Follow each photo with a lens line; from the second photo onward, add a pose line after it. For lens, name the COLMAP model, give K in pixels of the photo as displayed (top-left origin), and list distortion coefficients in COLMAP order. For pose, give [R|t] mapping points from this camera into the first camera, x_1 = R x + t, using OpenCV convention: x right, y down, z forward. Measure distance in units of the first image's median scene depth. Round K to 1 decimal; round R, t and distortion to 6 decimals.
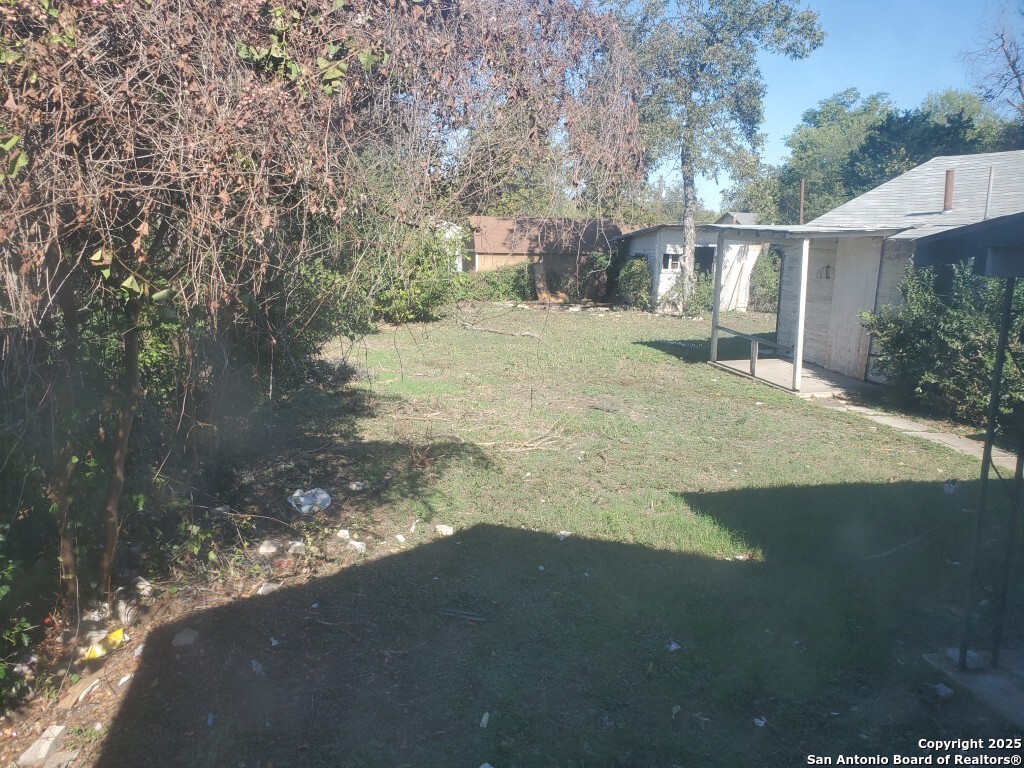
lens RADIAL K [[912.6, 0, 512.0], [0, 912.6, 384.0], [0, 0, 1]] dist [0.103280, 0.004607]
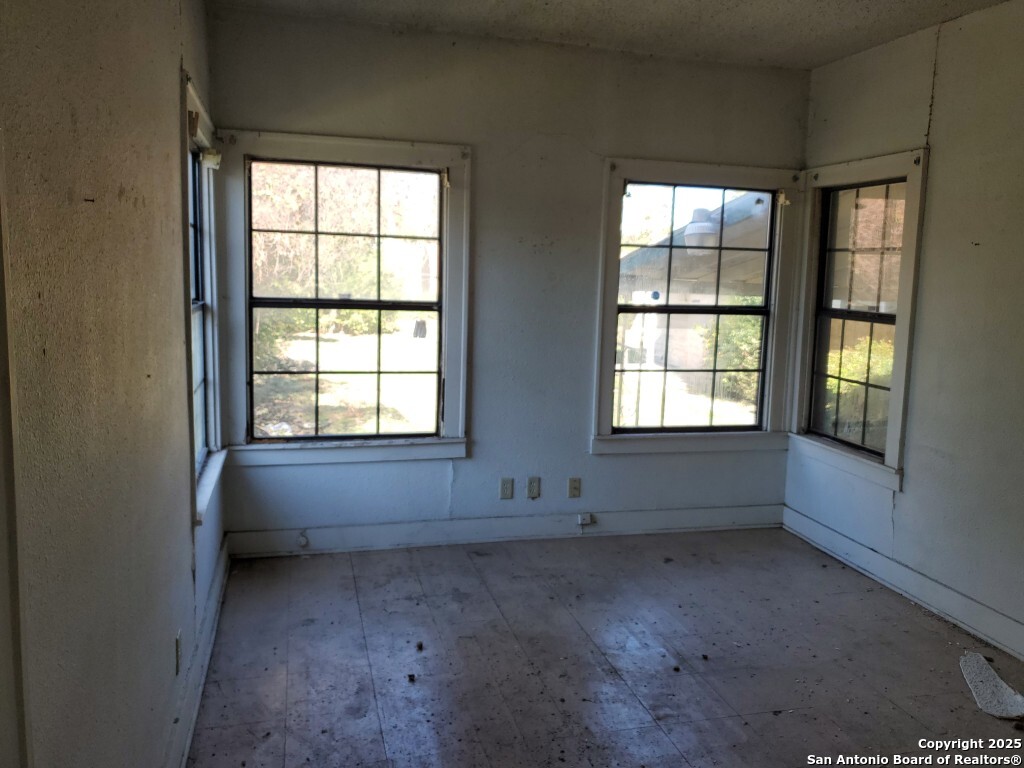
lens RADIAL K [[912.6, 0, 512.0], [0, 912.6, 384.0], [0, 0, 1]] dist [0.103280, 0.004607]
pose [[0.999434, 0.012735, 0.031148, 0.152466], [-0.011866, 0.999539, -0.027944, 0.103432], [-0.031490, 0.027559, 0.999124, -0.682077]]
